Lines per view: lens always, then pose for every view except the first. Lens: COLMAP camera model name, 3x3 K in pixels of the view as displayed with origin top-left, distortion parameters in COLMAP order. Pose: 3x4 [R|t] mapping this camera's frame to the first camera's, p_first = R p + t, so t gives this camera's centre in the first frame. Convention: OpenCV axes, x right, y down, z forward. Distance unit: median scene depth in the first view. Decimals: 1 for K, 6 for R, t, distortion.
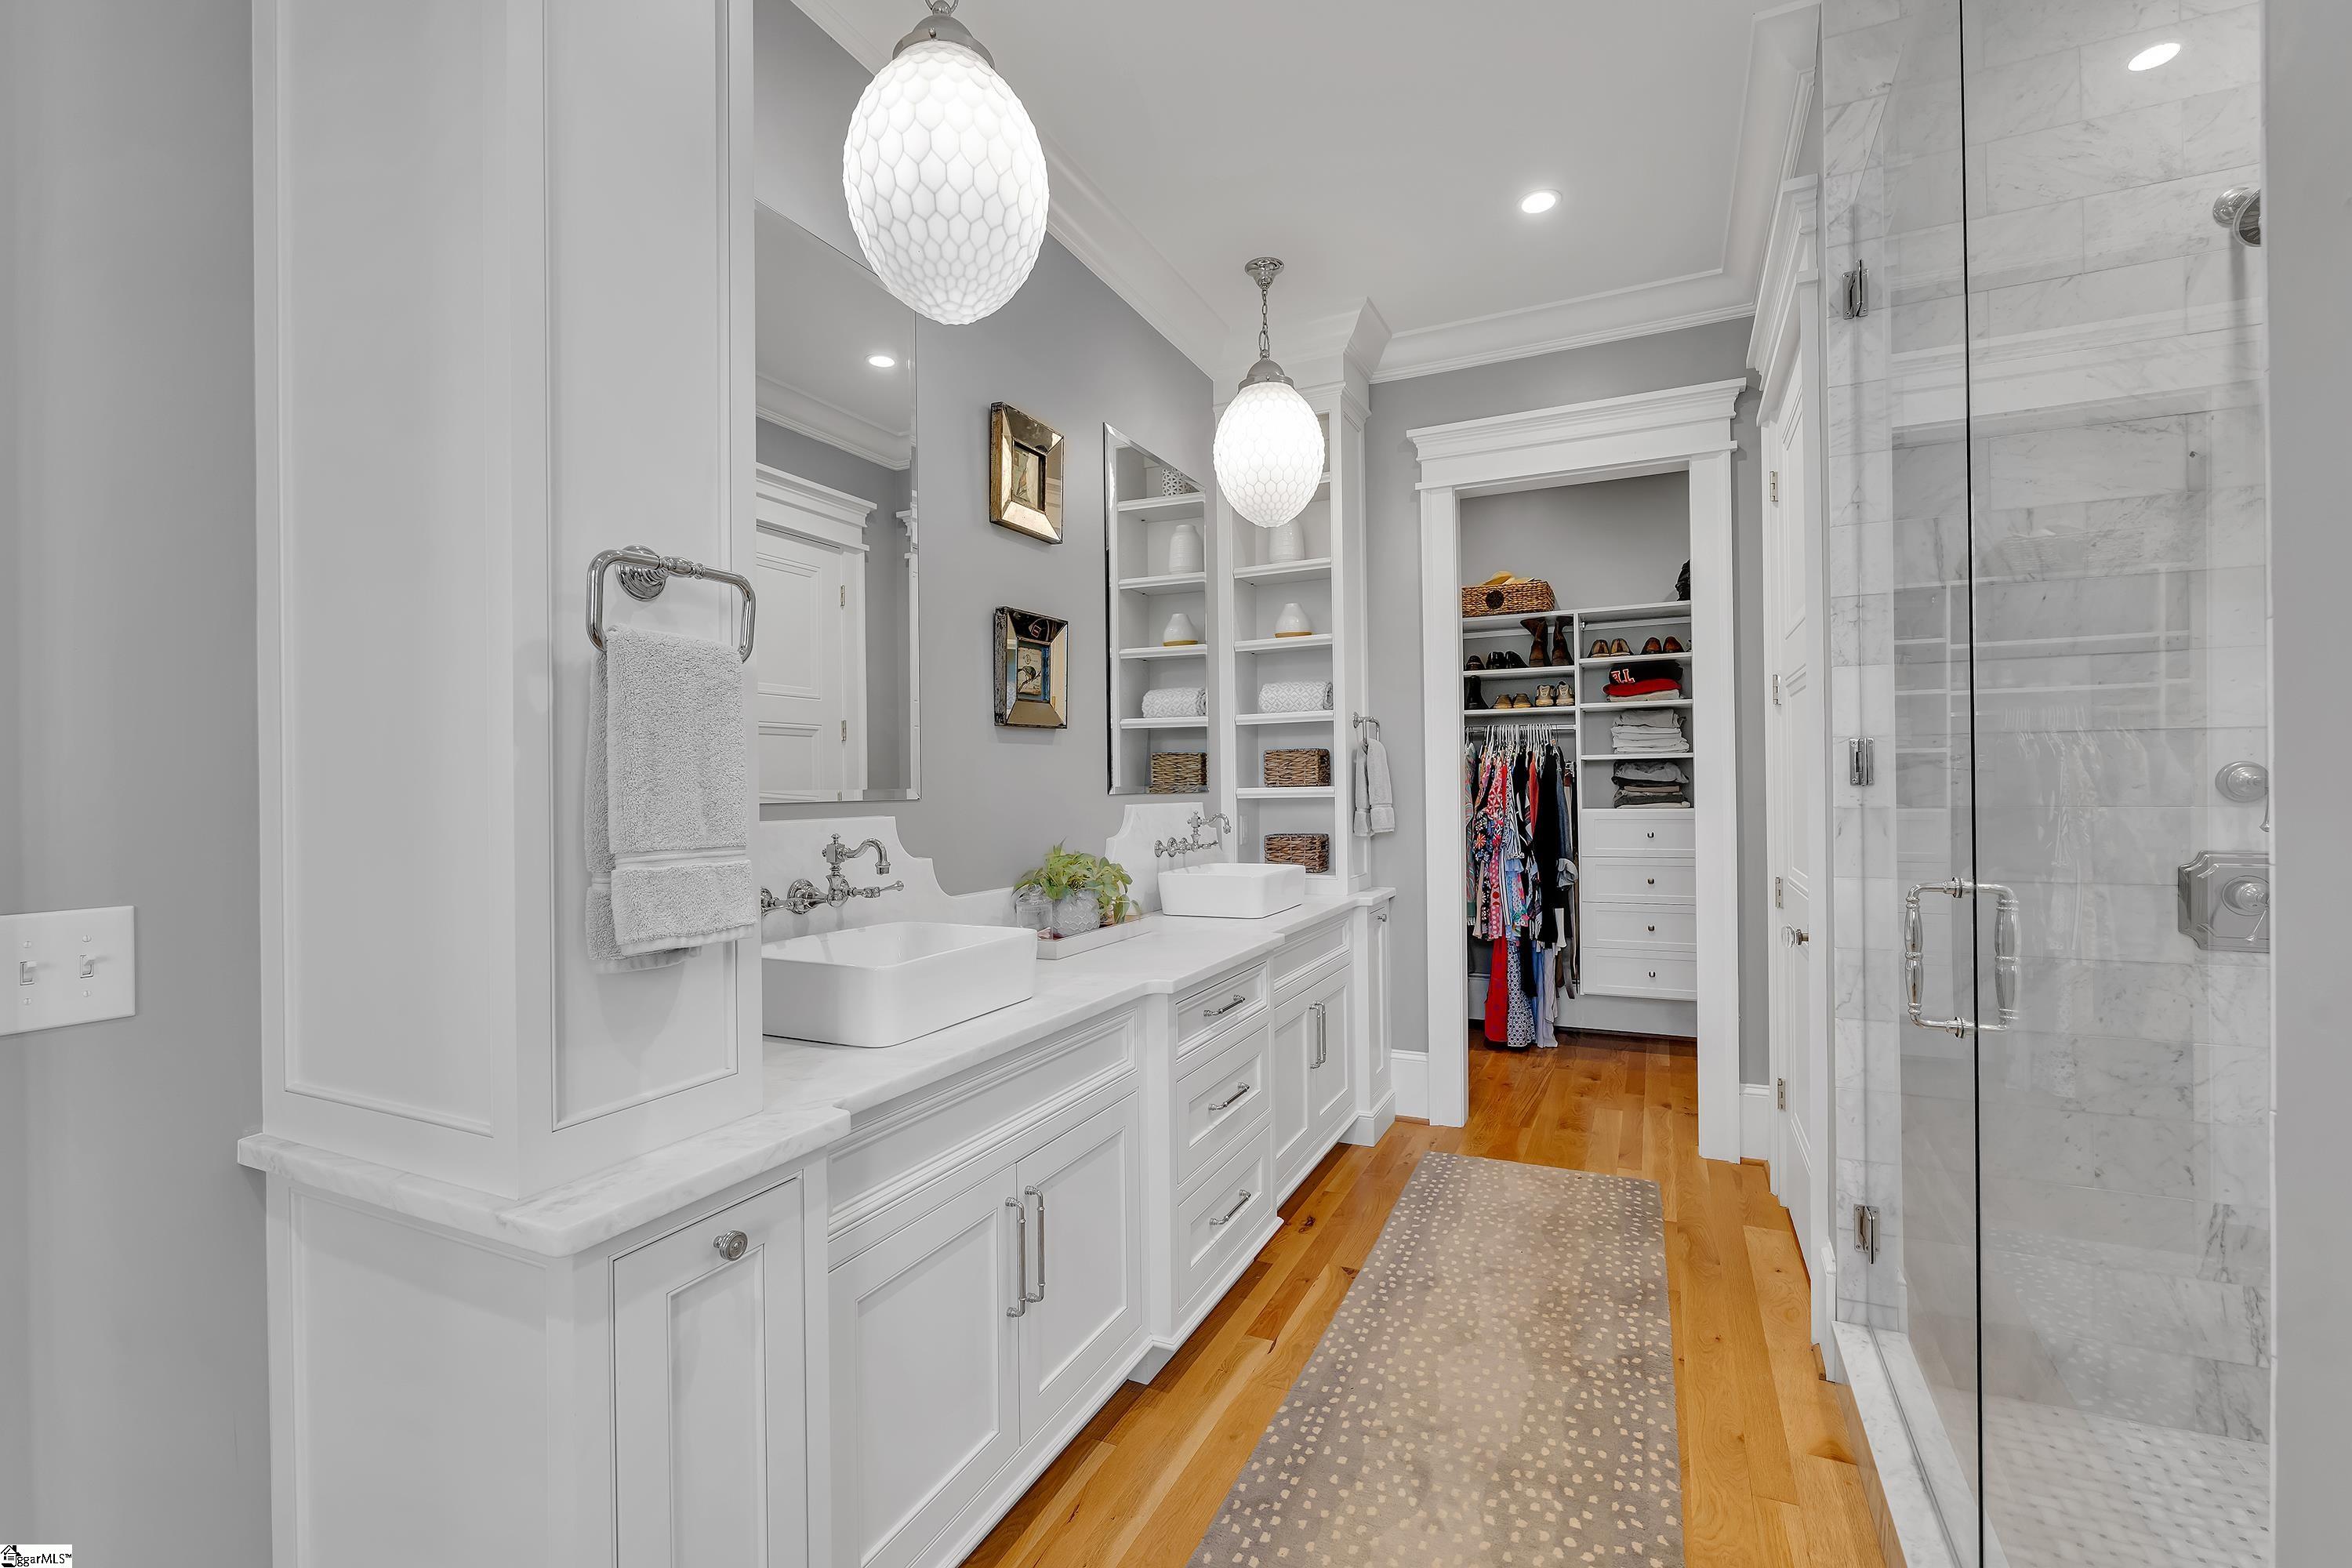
lens RADIAL K [[1032.1, 0, 1172.7], [0, 1032.1, 785.2], [0, 0, 1]] dist [-0.002611, -0.000065]
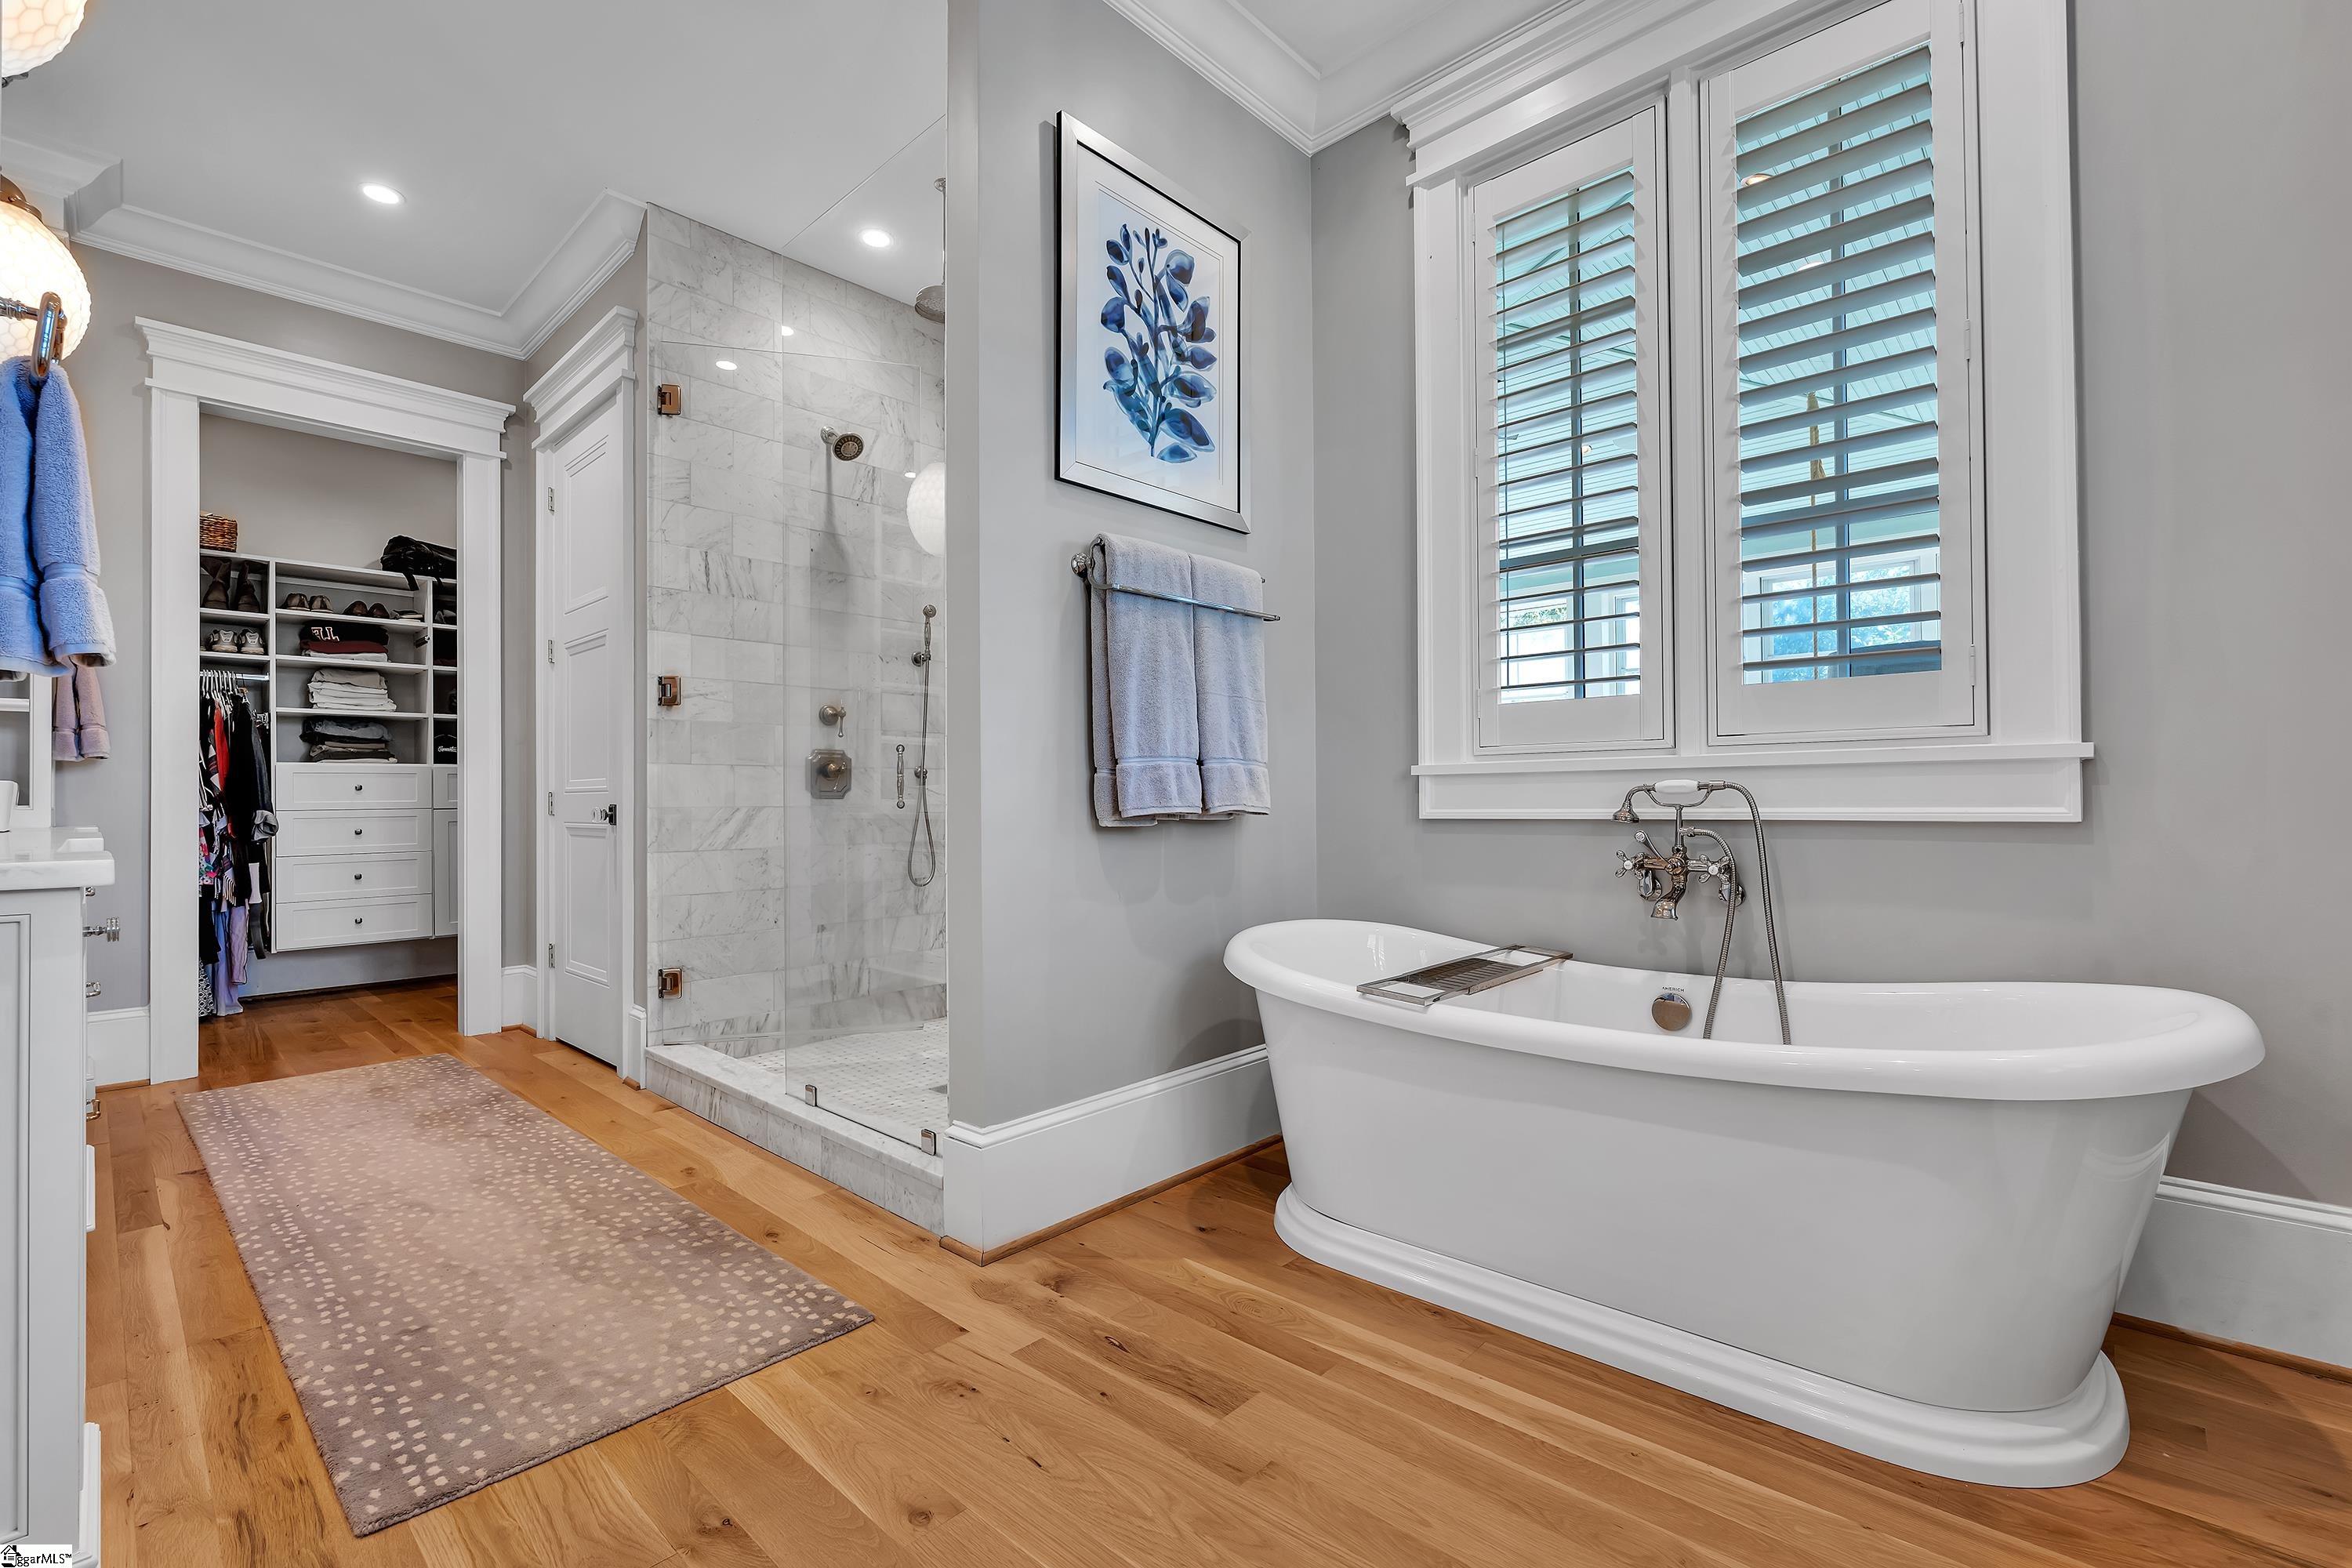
lens RADIAL K [[1032.1, 0, 1176.7], [0, 1032.1, 794.8], [0, 0, 1]] dist [-0.002611, -0.000065]
pose [[0.308499, 0.015407, 0.951100, -0.351727], [0.003423, 0.999844, -0.017307, 0.097197], [-0.951219, 0.008595, 0.308398, -0.145825]]
